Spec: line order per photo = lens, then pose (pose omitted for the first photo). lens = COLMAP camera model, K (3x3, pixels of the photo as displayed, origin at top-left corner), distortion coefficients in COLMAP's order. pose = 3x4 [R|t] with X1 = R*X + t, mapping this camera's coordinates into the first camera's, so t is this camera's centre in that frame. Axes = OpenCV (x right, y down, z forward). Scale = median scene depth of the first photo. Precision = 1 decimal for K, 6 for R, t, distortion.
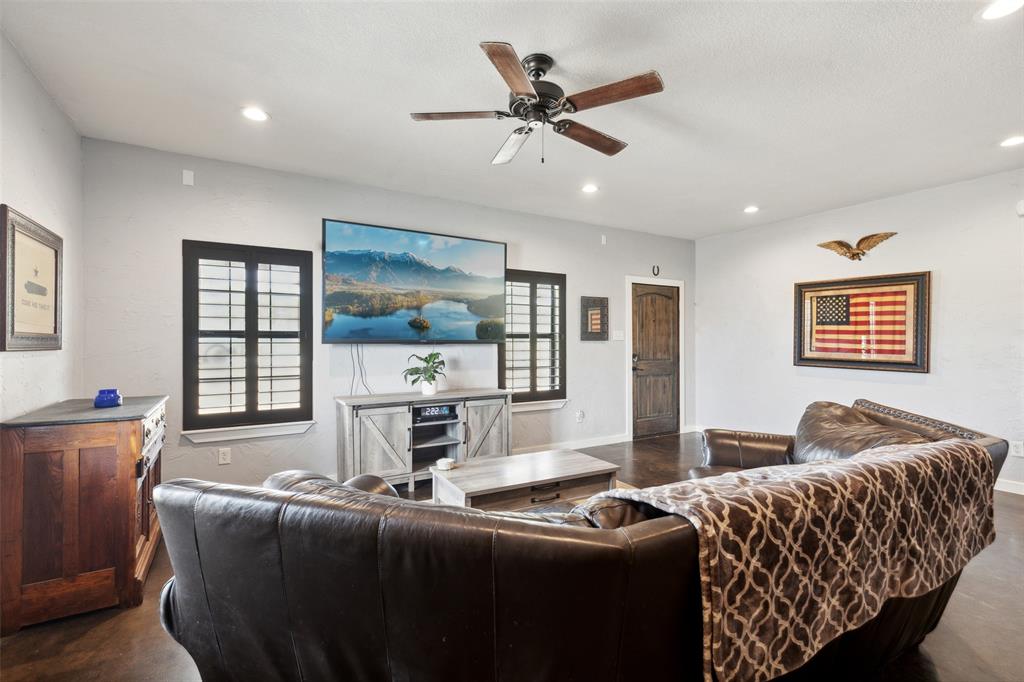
lens RADIAL K [[471.1, 0, 504.7], [0, 471.1, 348.7], [0, 0, 1]] dist [0.004921, -0.000595]
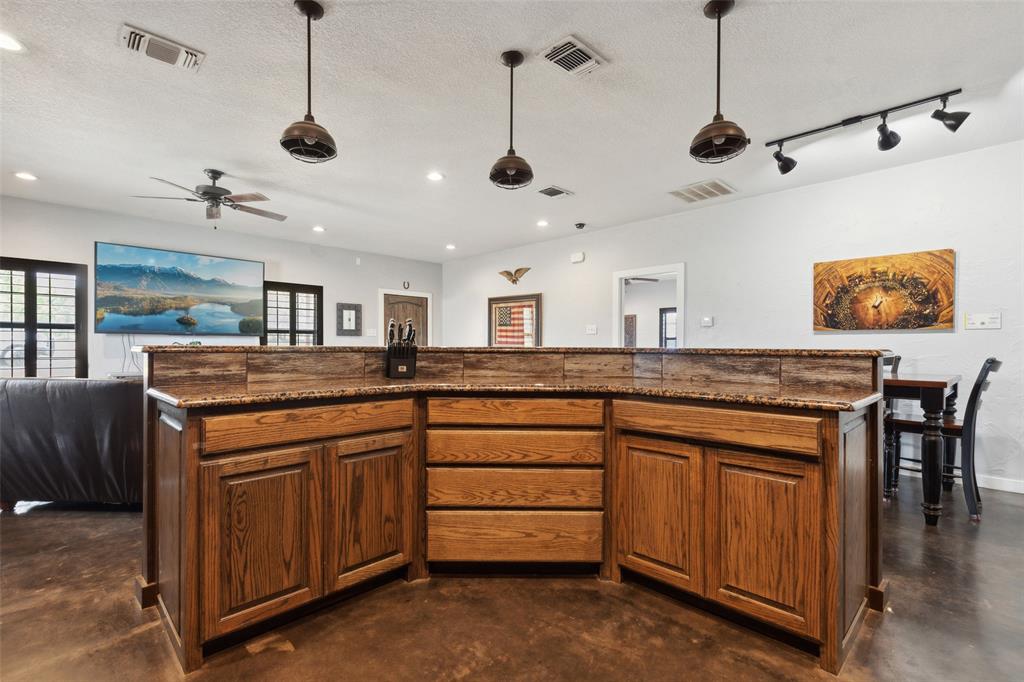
lens RADIAL K [[471.1, 0, 504.7], [0, 471.1, 348.7], [0, 0, 1]] dist [0.004921, -0.000595]
pose [[0.969420, 0.001431, 0.245403, 0.337121], [0.000907, 0.999955, -0.009414, 0.038172], [-0.245405, 0.009348, 0.969375, -0.484483]]
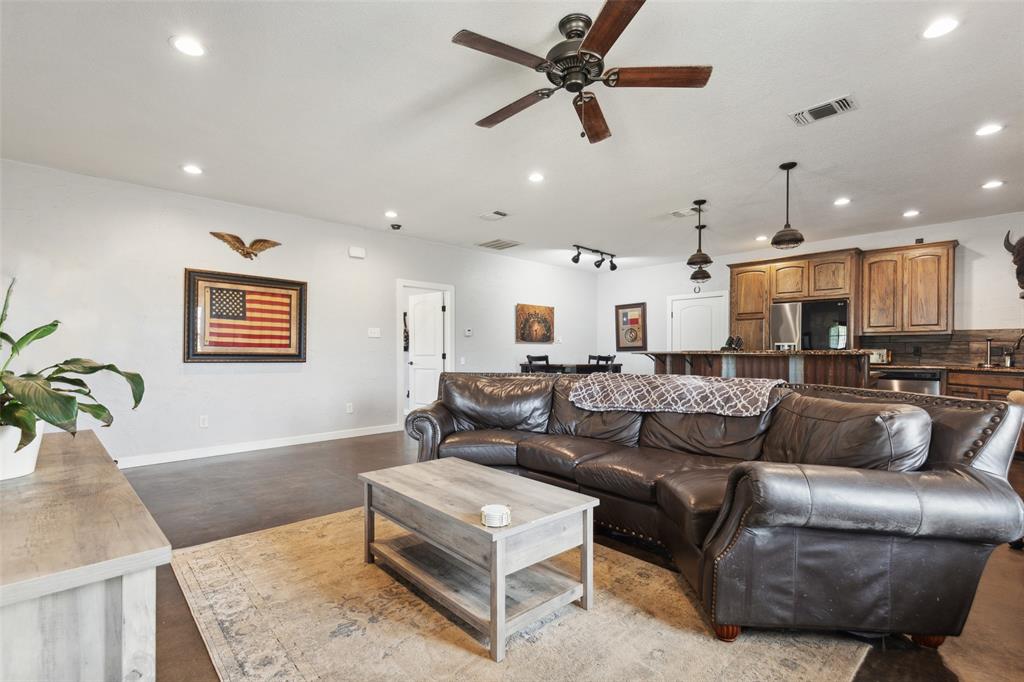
lens RADIAL K [[471.1, 0, 504.7], [0, 471.1, 348.7], [0, 0, 1]] dist [0.004921, -0.000595]
pose [[-0.251725, 0.005631, 0.967782, -0.417101], [0.014075, 0.999899, -0.002157, 0.022961], [-0.967697, 0.013078, -0.251779, 0.719172]]
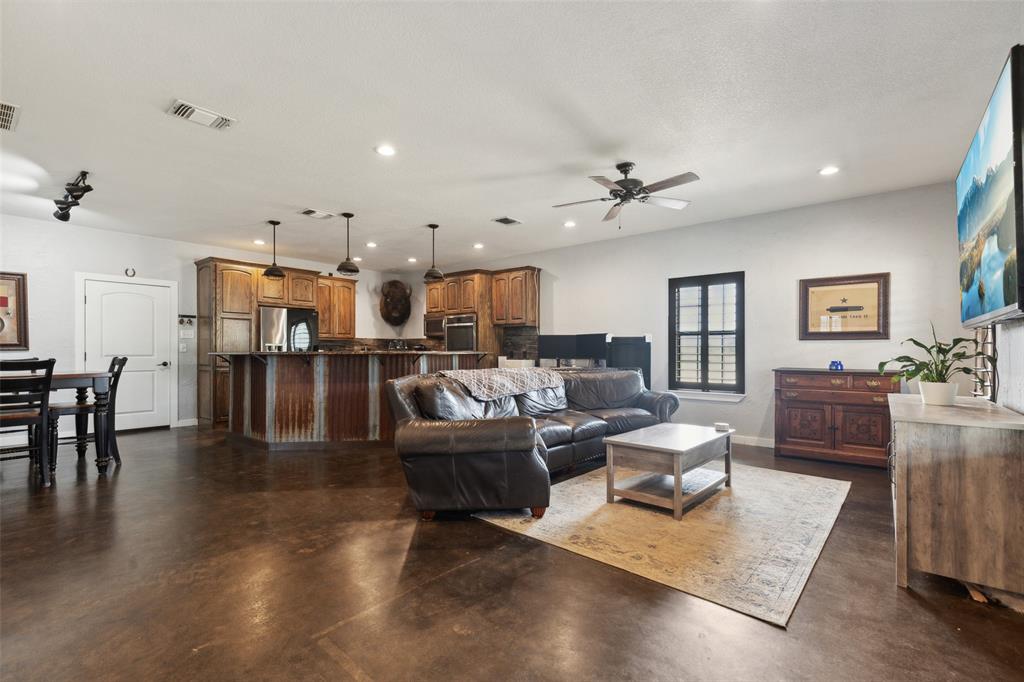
lens RADIAL K [[458.0, 0, 510.1], [0, 458.0, 350.2], [0, 0, 1]] dist [0.004596, -0.000320]
pose [[-0.932790, -0.002812, -0.360409, 0.515278], [-0.006932, 0.999925, 0.010138, 0.015003], [0.360353, 0.011955, -0.932739, 1.211862]]
